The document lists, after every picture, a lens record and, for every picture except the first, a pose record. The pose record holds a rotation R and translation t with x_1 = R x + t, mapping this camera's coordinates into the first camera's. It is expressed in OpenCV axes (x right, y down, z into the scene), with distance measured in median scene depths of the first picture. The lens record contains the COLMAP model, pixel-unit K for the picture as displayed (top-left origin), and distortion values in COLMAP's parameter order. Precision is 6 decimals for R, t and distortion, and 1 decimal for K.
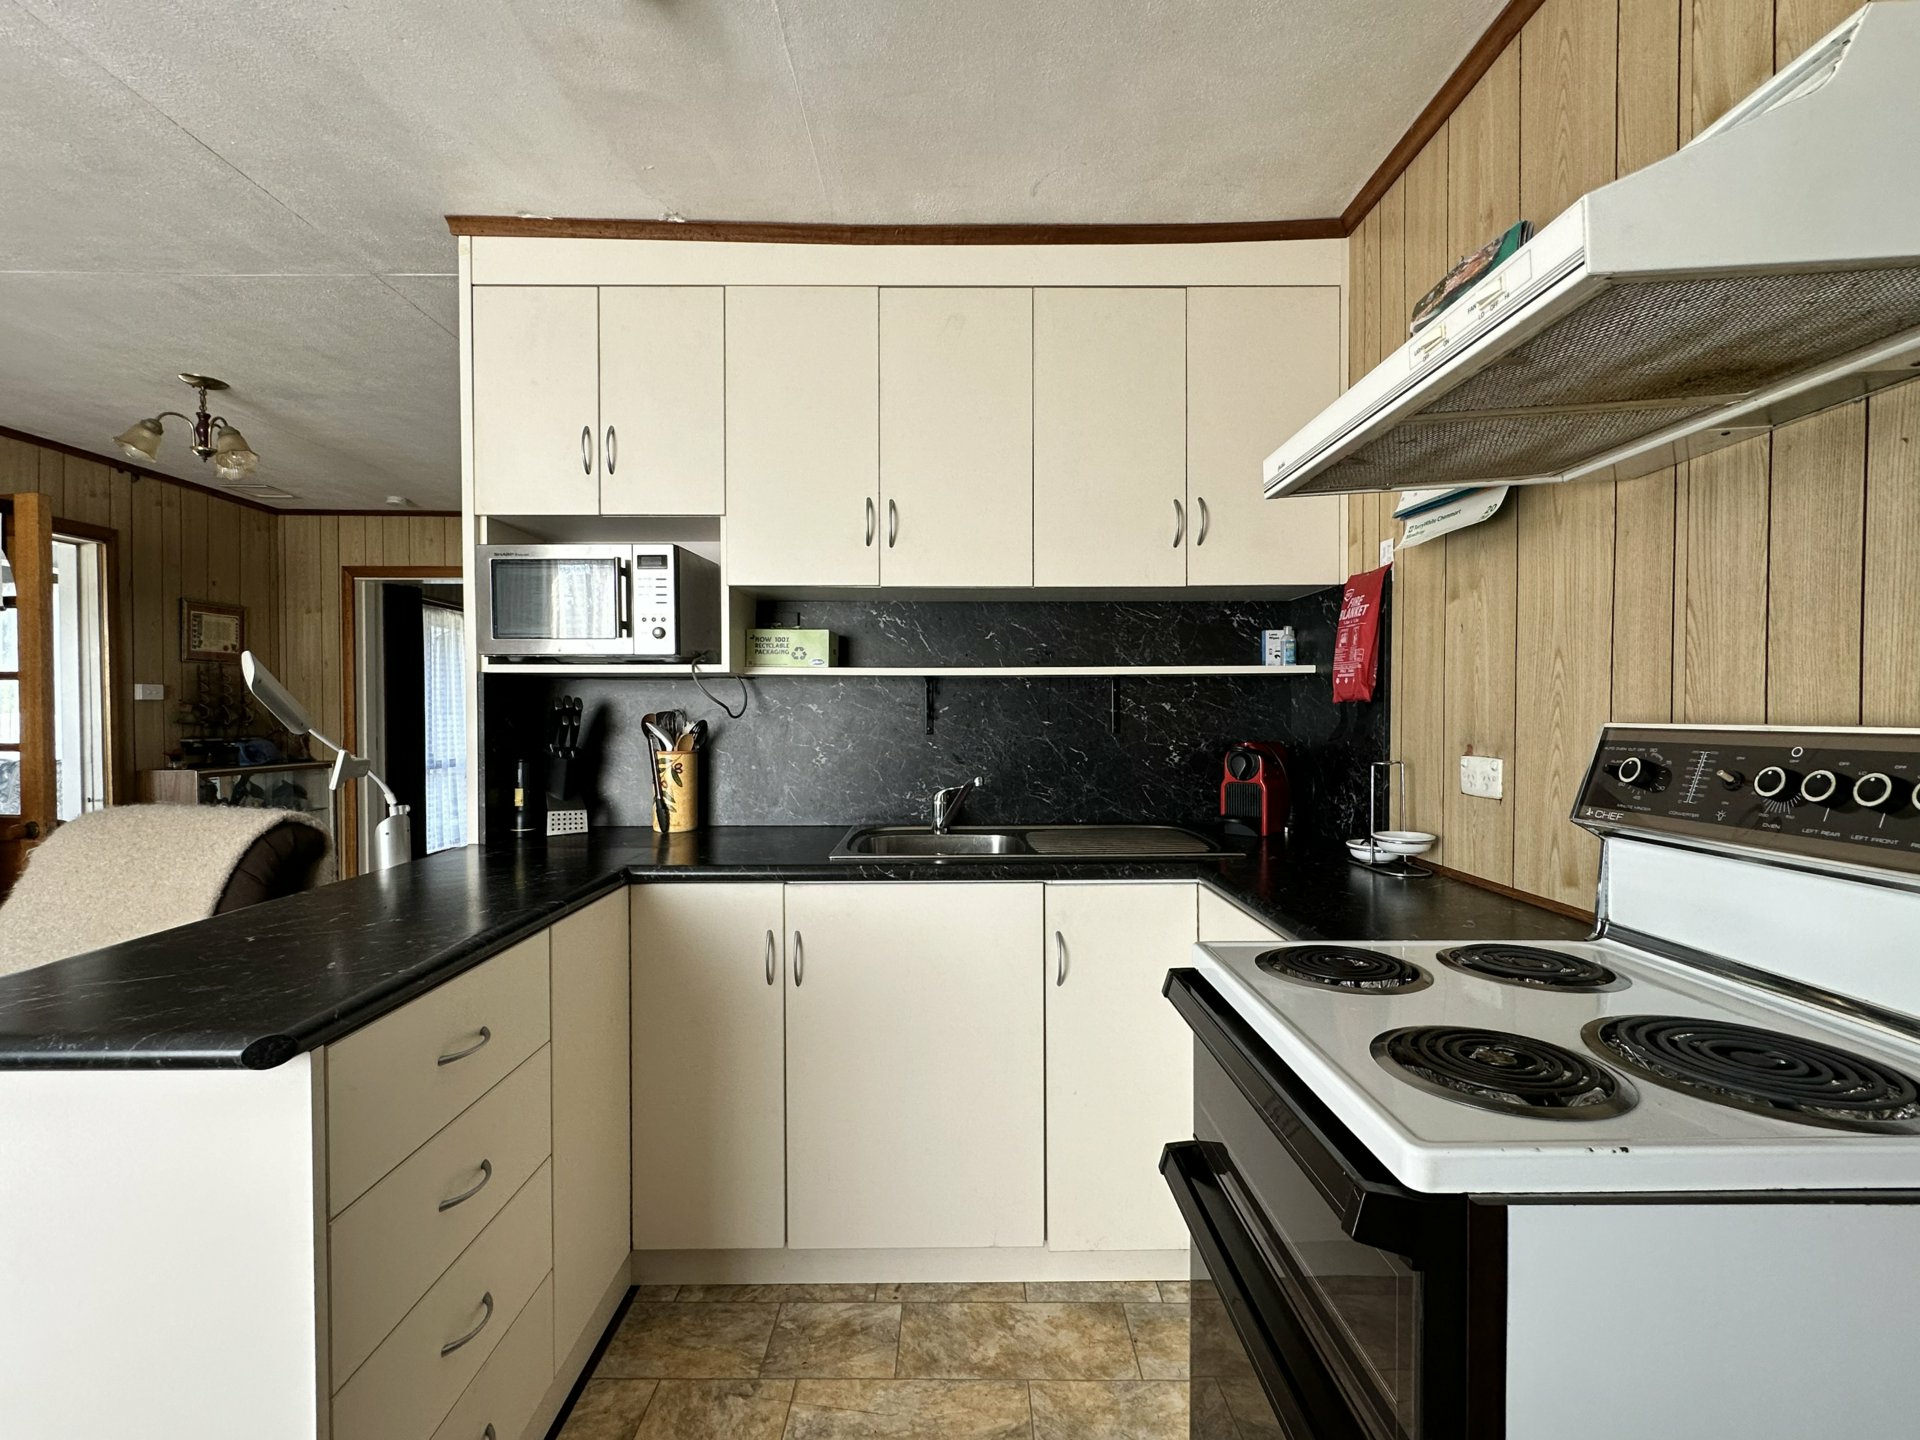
lens RADIAL K [[858.5, 0, 960.0], [0, 858.5, 720.0], [0, 0, 1]] dist [0.000852, 0.000262]
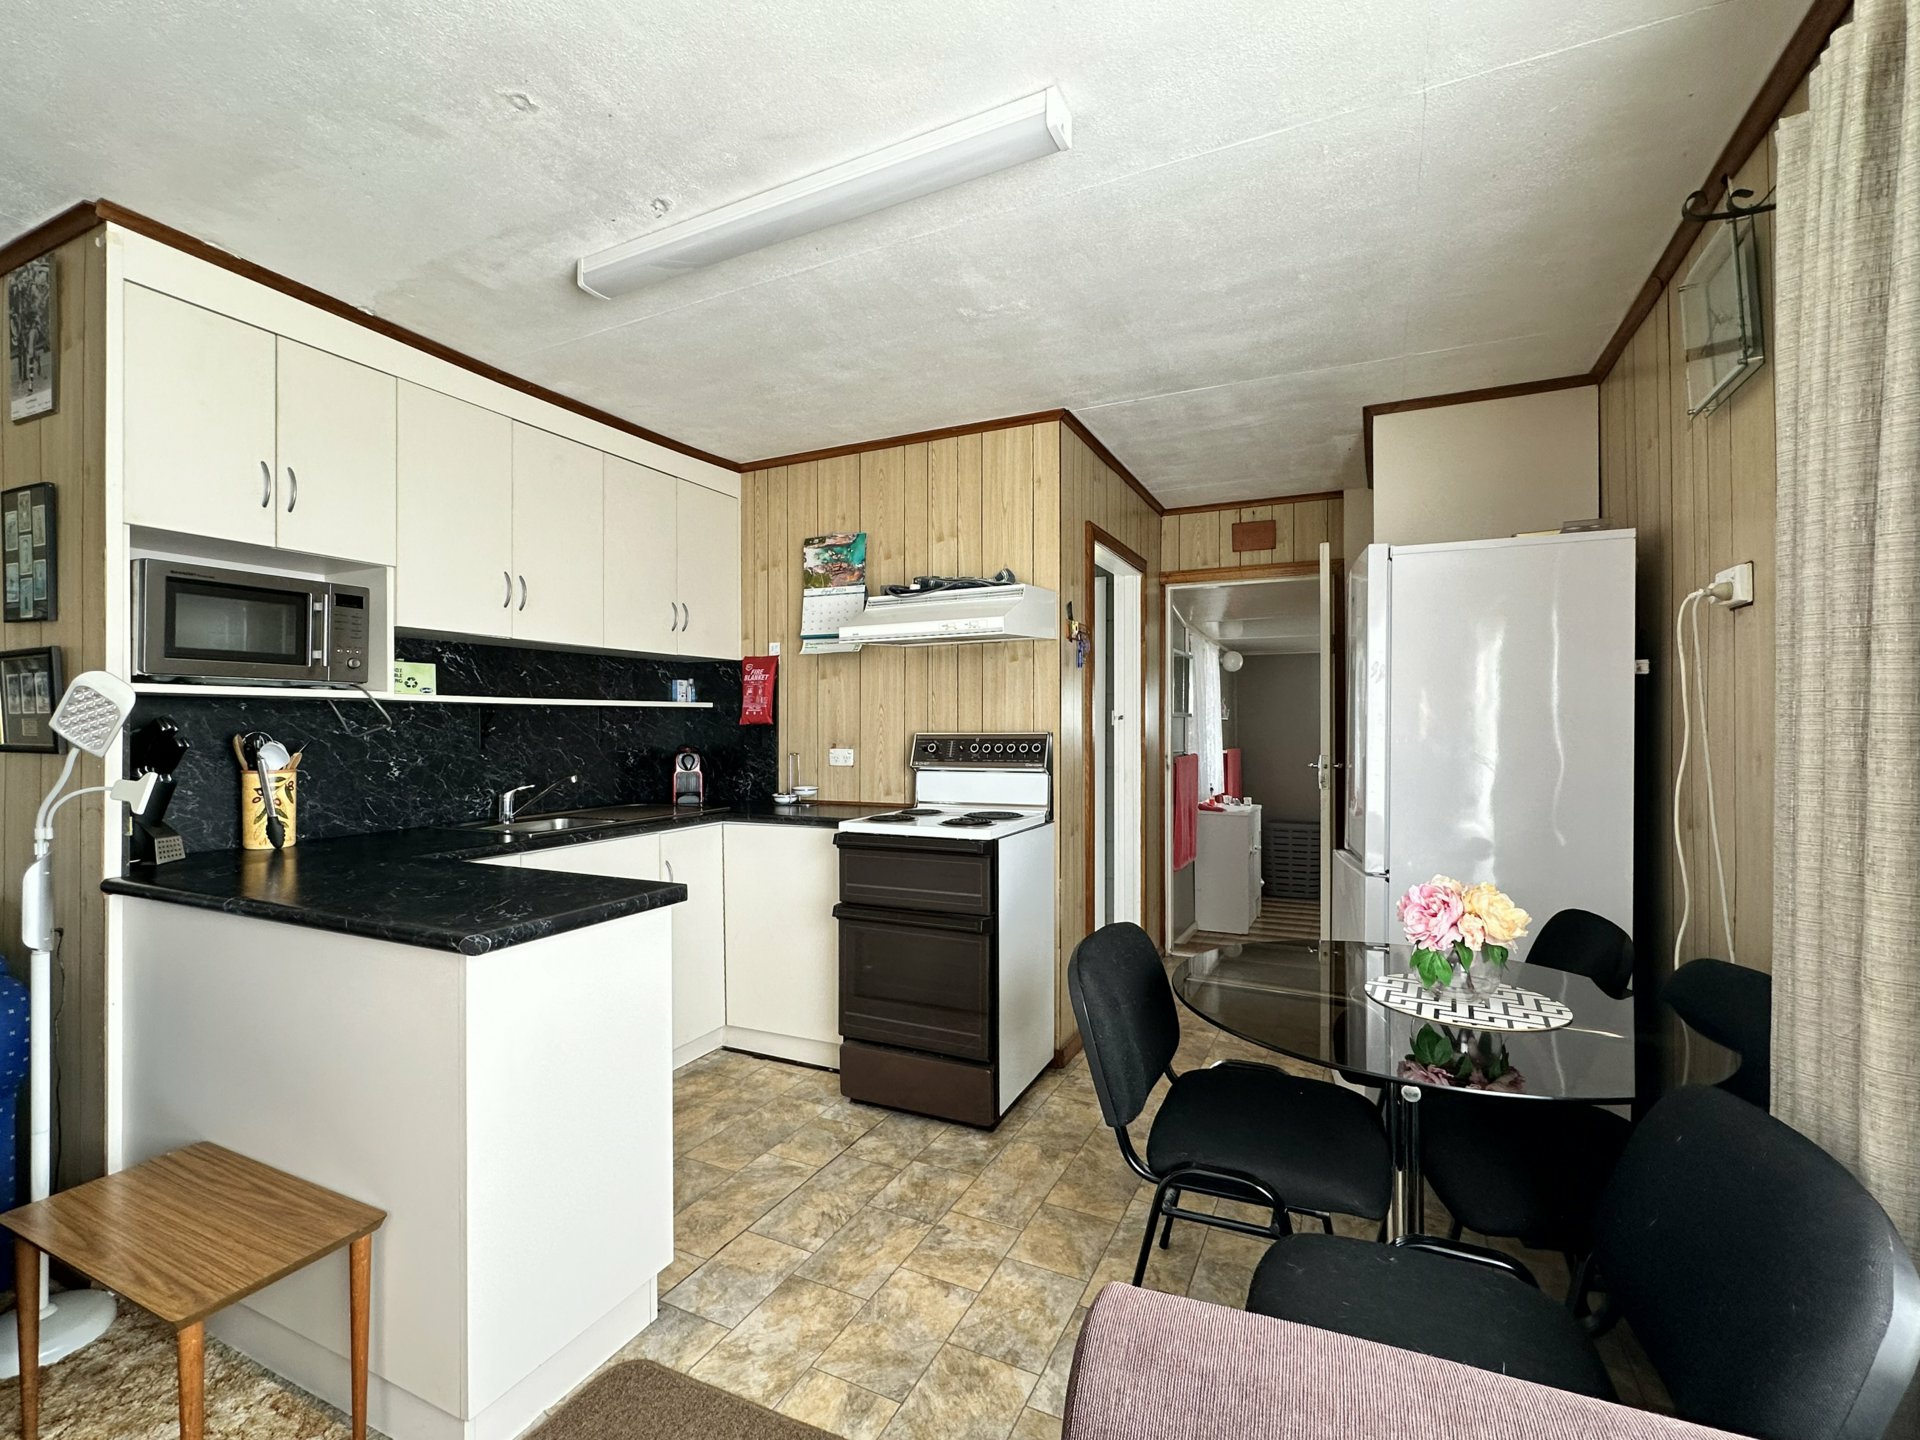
lens RADIAL K [[858.5, 0, 960.0], [0, 858.5, 720.0], [0, 0, 1]] dist [0.000852, 0.000262]
pose [[0.431047, 0.005820, 0.902311, -0.911044], [0.012536, 0.999844, -0.012438, -0.001194], [-0.902242, 0.016673, 0.430907, -0.197181]]
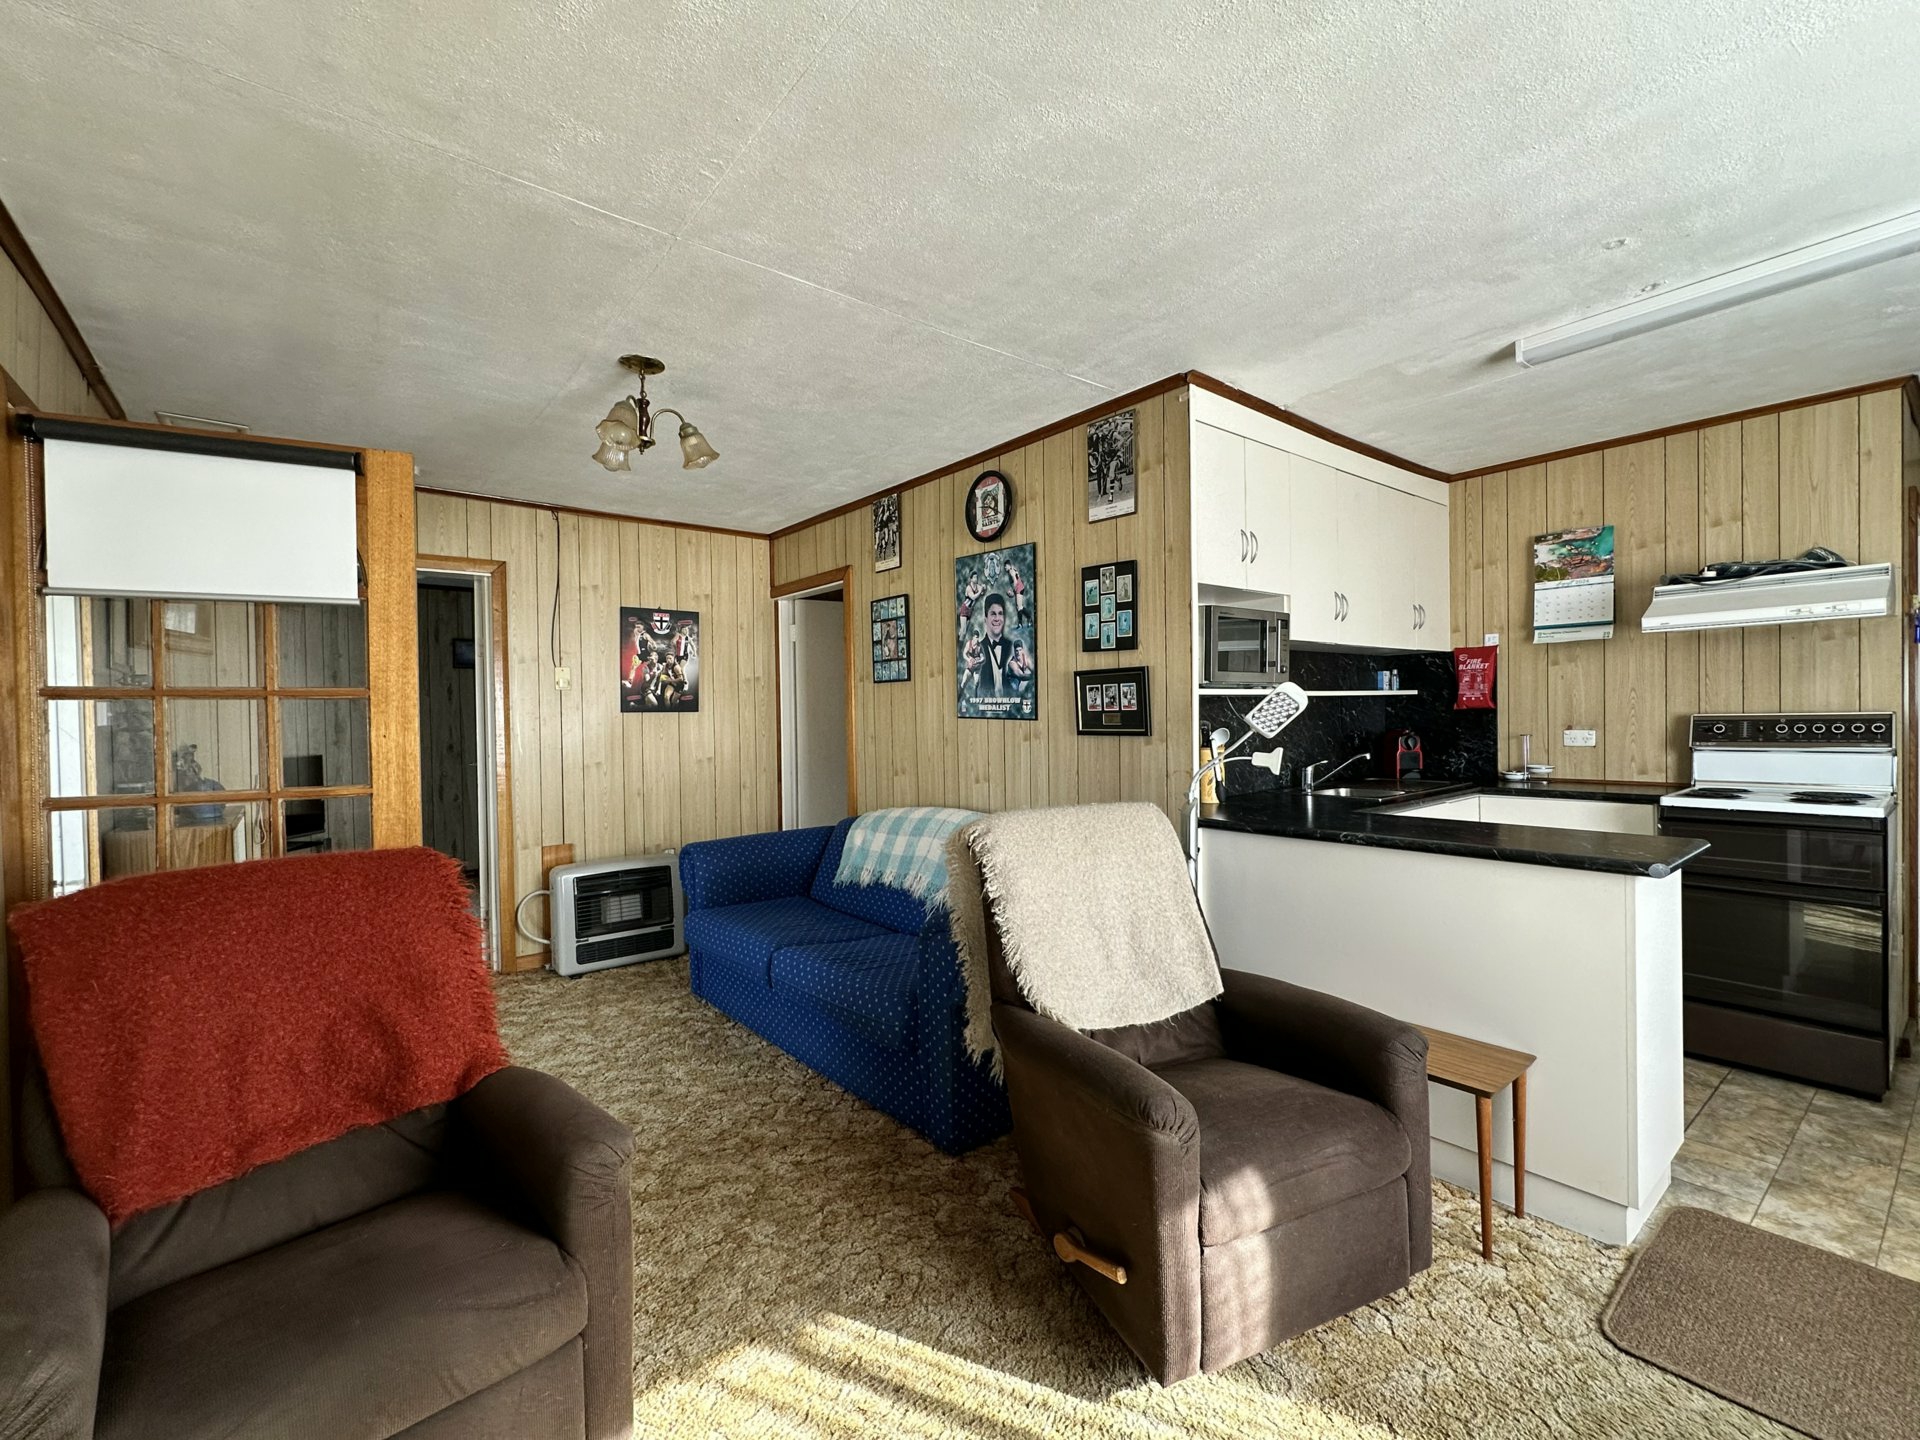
lens RADIAL K [[838.9, 0, 960.0], [0, 838.9, 720.0], [0, 0, 1]] dist [-0.000680, 0.000001]
pose [[0.777116, -0.018996, 0.629071, -1.557404], [0.025860, 0.999664, -0.001759, -0.019154], [-0.628826, 0.017635, 0.777346, 0.162131]]
